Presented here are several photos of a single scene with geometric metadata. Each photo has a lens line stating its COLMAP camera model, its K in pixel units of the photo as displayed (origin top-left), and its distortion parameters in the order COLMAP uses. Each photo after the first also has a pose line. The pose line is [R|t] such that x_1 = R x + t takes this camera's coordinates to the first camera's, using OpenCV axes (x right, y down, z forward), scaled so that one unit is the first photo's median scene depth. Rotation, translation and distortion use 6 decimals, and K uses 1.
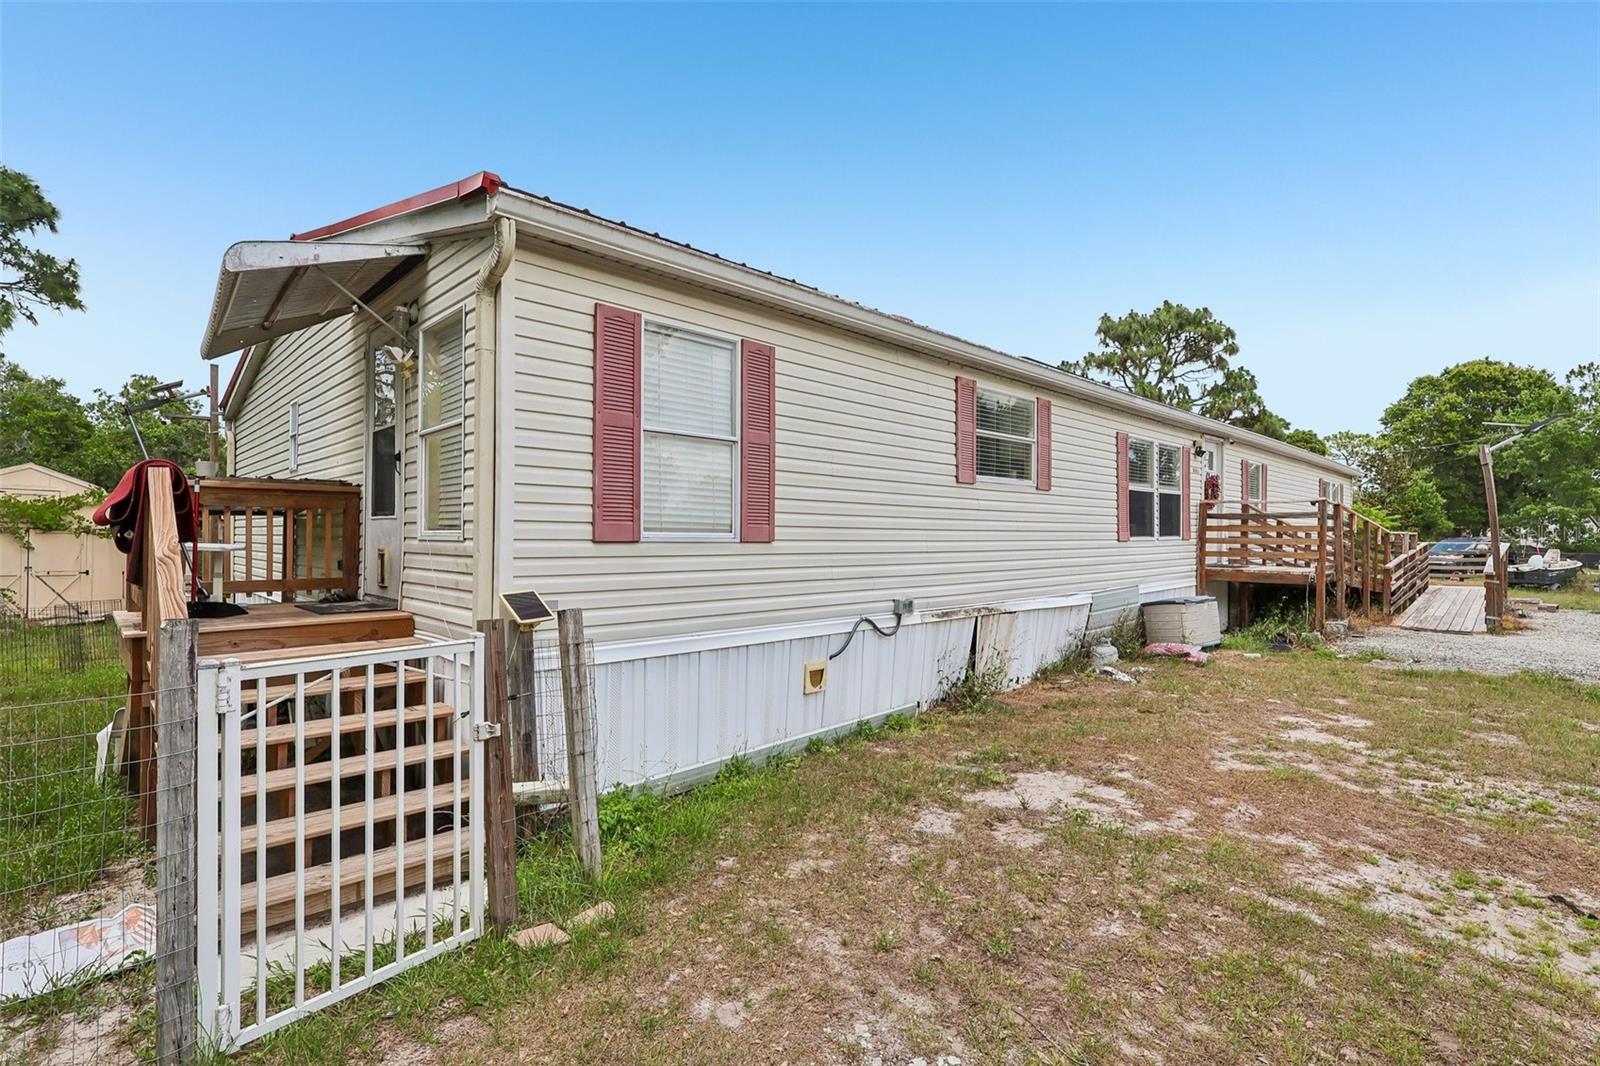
lens RADIAL K [[727.2, 0, 806.3], [0, 727.2, 527.2], [0, 0, 1]] dist [-0.006204, -0.000522]
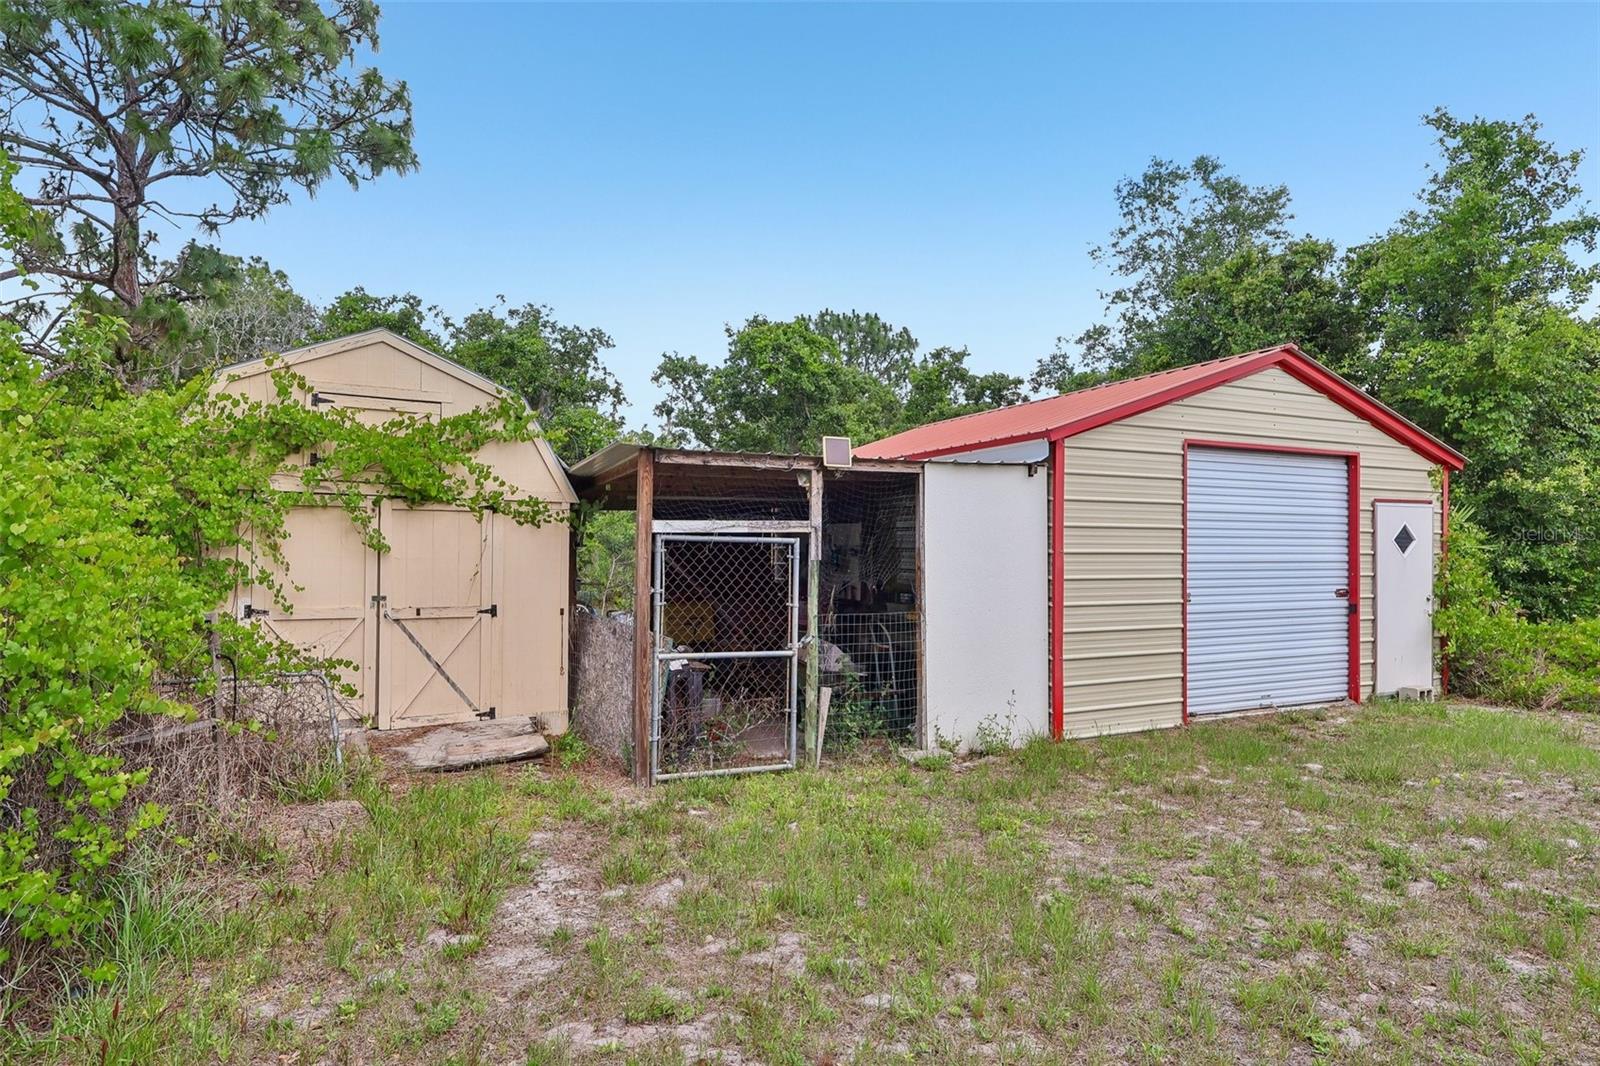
lens RADIAL K [[891.2, 0, 807.6], [0, 891.2, 540.7], [0, 0, 1]] dist [-0.007832, 0.002816]
pose [[0.945858, 0.000504, -0.324580, -0.687979], [0.001167, 0.999987, 0.004953, 0.022459], [0.324578, -0.005064, 0.945845, 0.607433]]
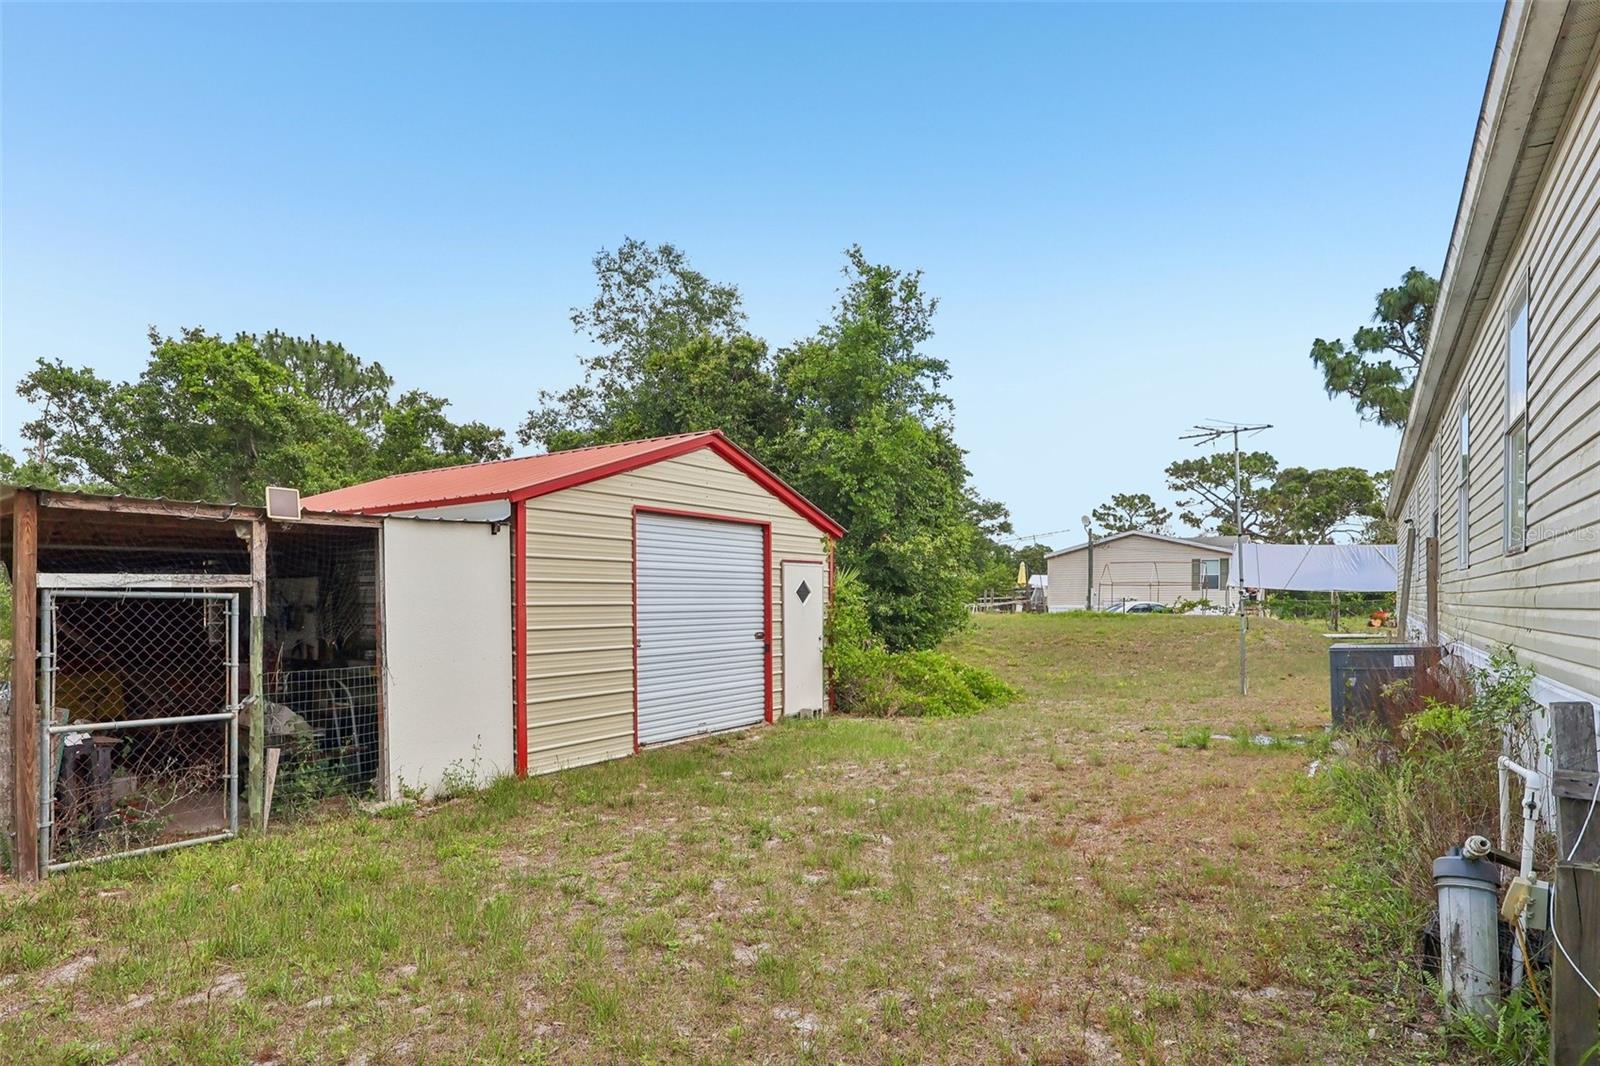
lens RADIAL K [[891.2, 0, 801.8], [0, 891.2, 604.9], [0, 0, 1]] dist [-0.007832, 0.002816]
pose [[0.975759, -0.008611, 0.218680, -0.669243], [0.004967, 0.999840, 0.017207, 0.023084], [-0.218793, -0.015704, 0.975645, 0.560938]]
